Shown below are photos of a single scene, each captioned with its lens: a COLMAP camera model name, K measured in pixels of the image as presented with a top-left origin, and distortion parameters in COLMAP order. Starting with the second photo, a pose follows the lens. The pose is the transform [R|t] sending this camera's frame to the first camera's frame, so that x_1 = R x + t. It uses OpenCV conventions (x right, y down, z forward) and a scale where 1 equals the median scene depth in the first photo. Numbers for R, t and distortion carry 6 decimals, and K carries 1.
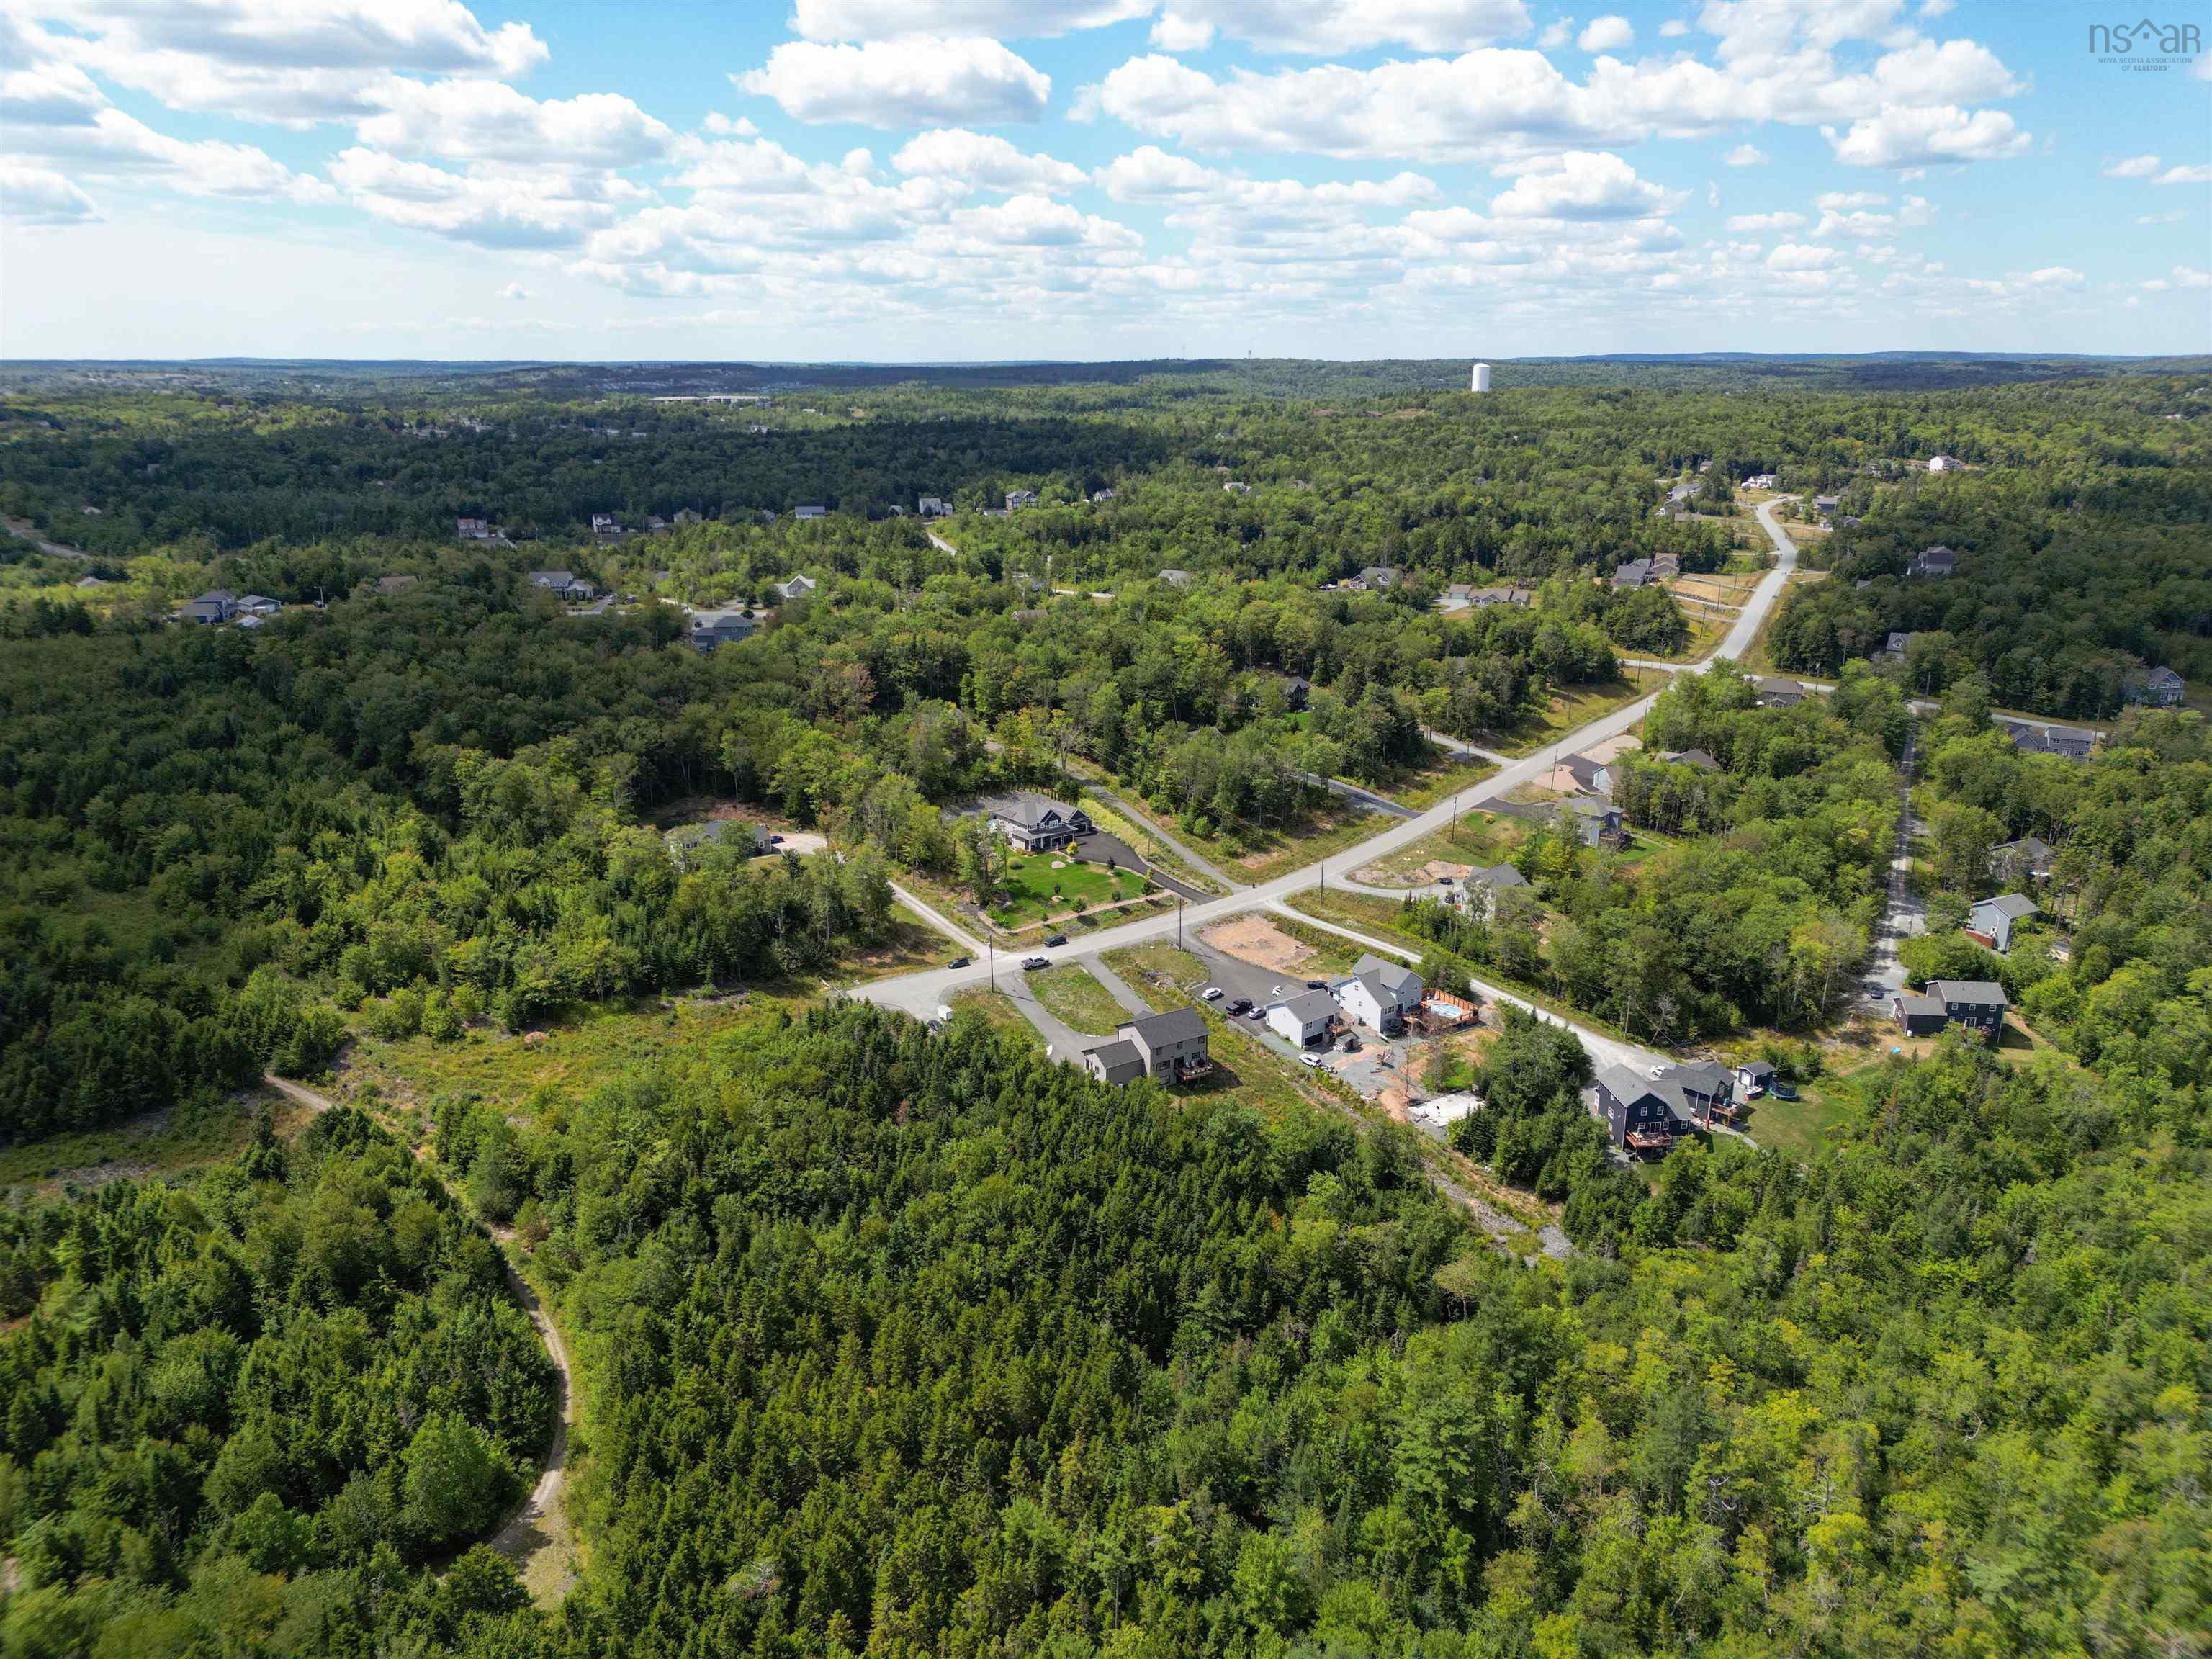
lens RADIAL K [[1611.3, 0, 1106.0], [0, 1611.3, 829.5], [0, 0, 1]] dist [0.050405, -0.042706]
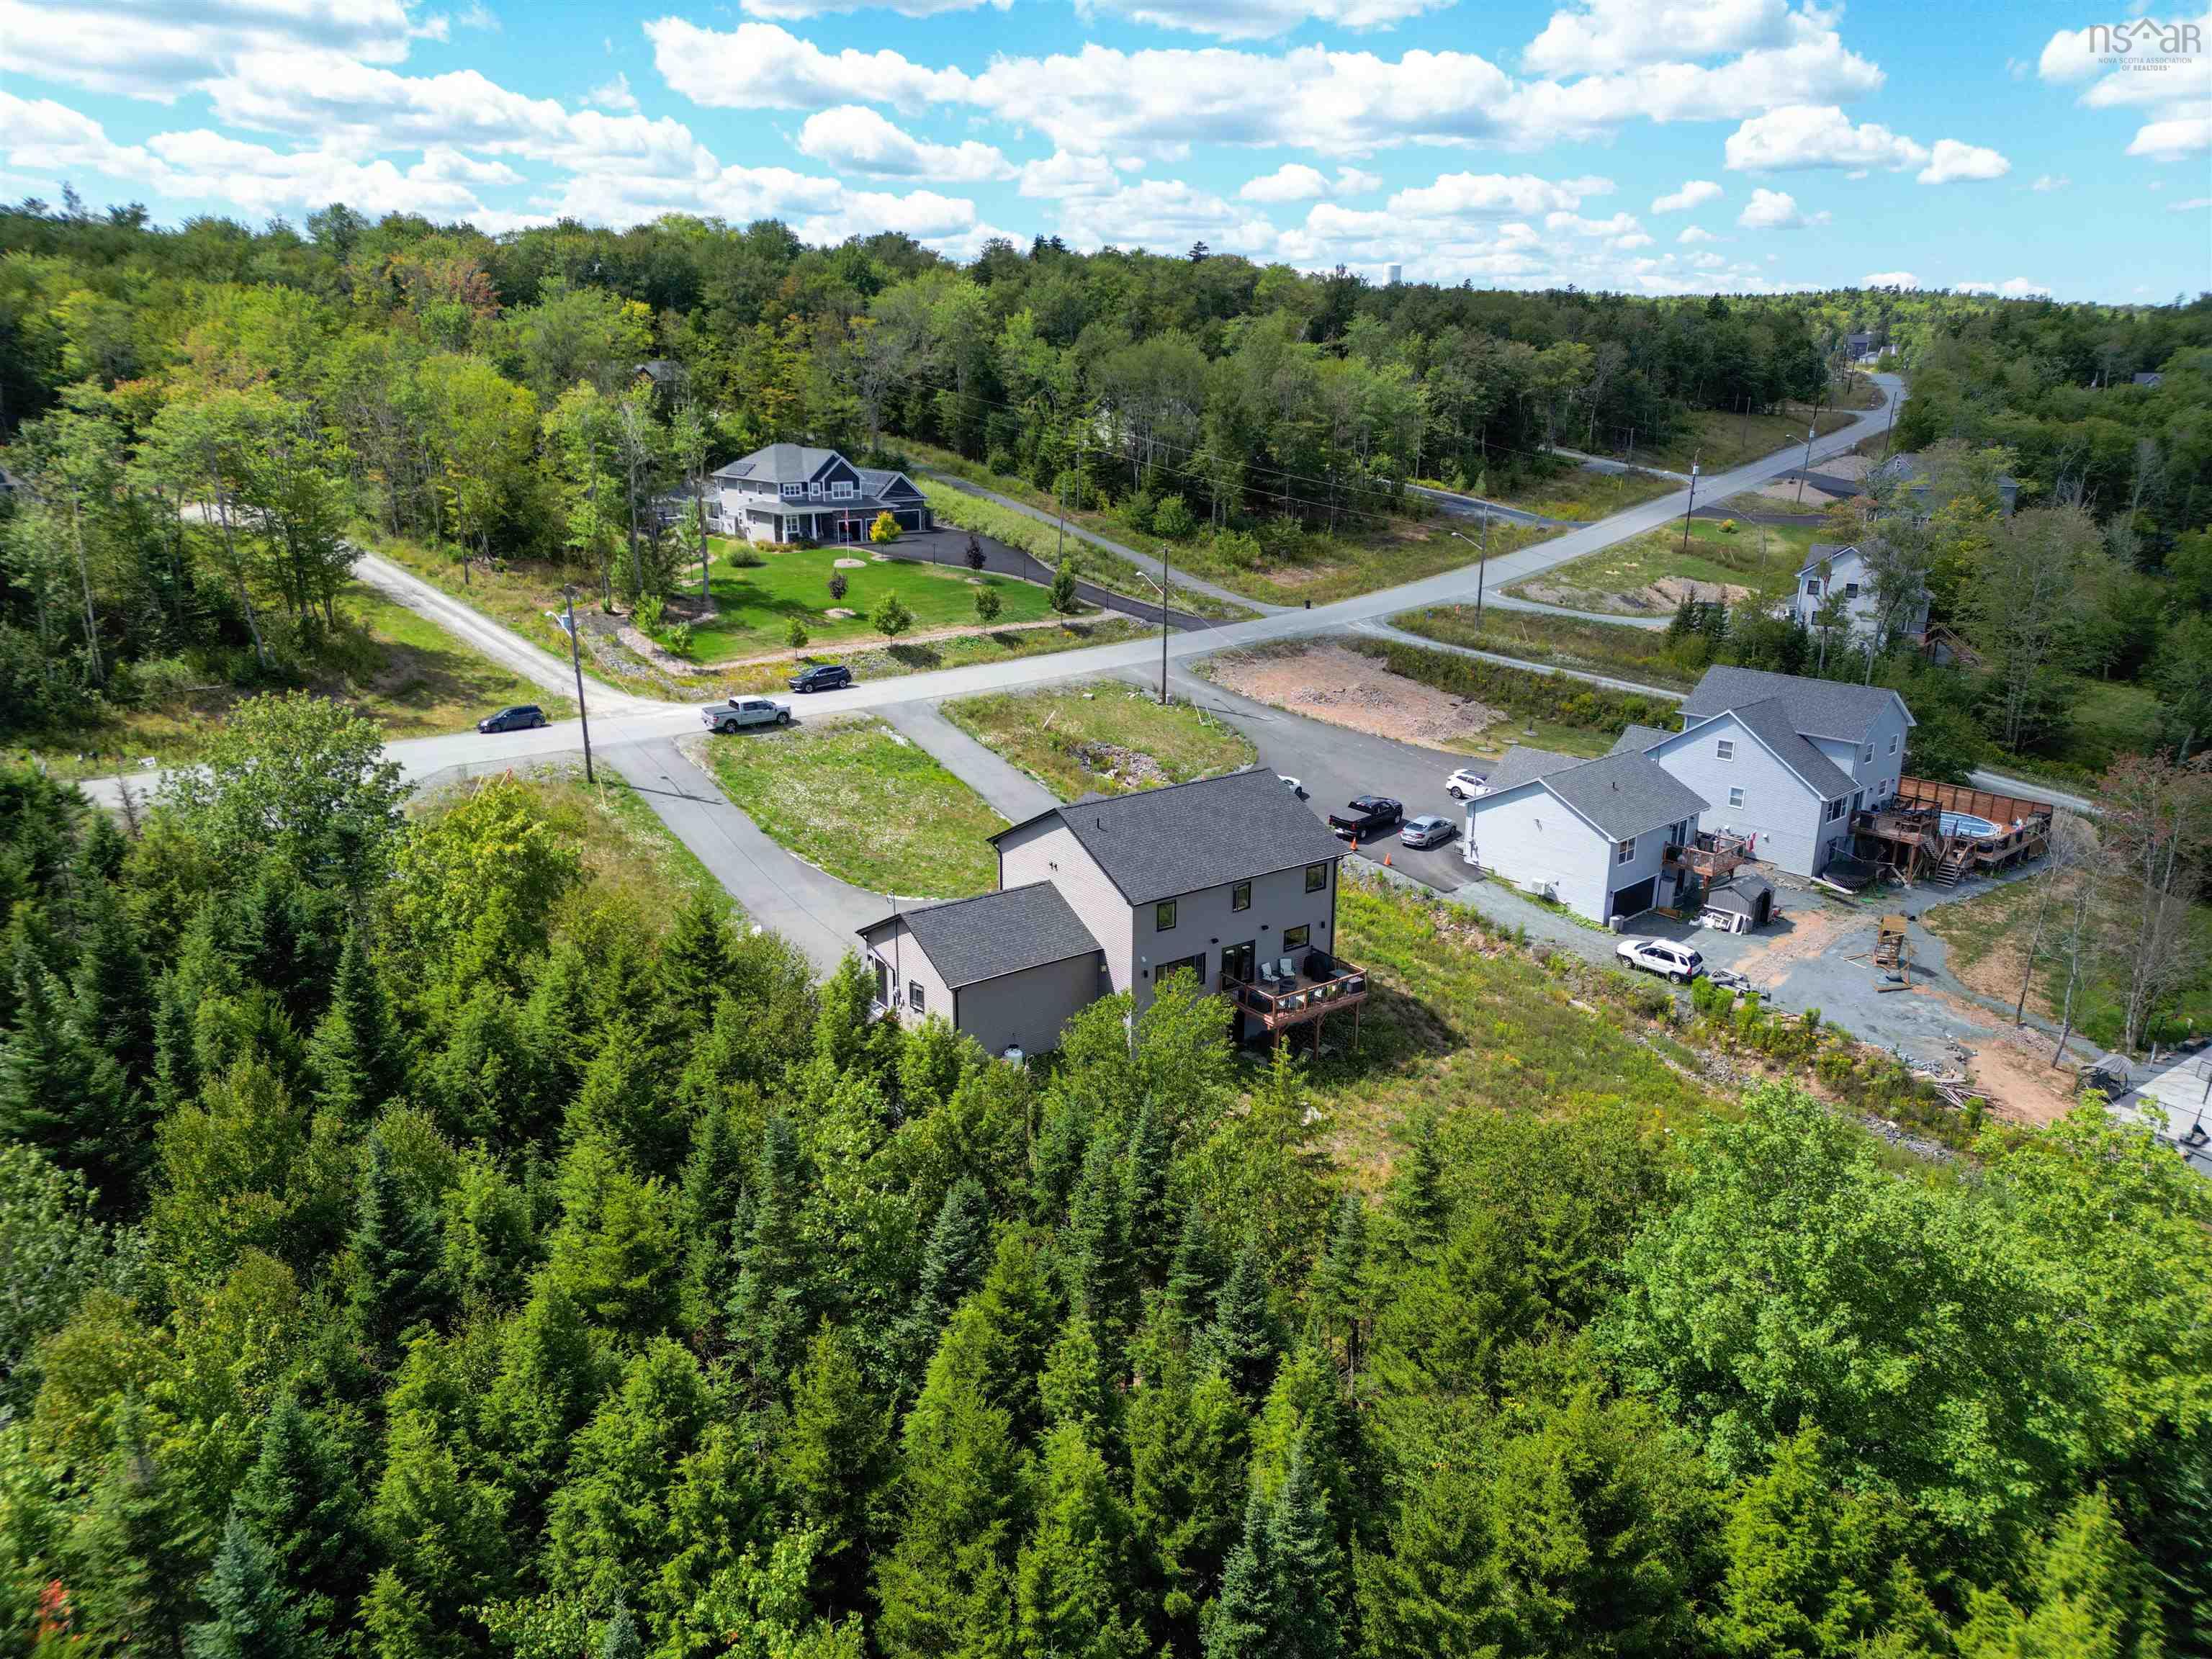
lens RADIAL K [[1611.3, 0, 1106.0], [0, 1611.3, 829.5], [0, 0, 1]] dist [0.050405, -0.042706]
pose [[0.996850, -0.023166, 0.075856, 0.004372], [0.023421, 0.999723, -0.002477, 0.107595], [-0.075778, 0.004246, 0.997116, 0.650885]]
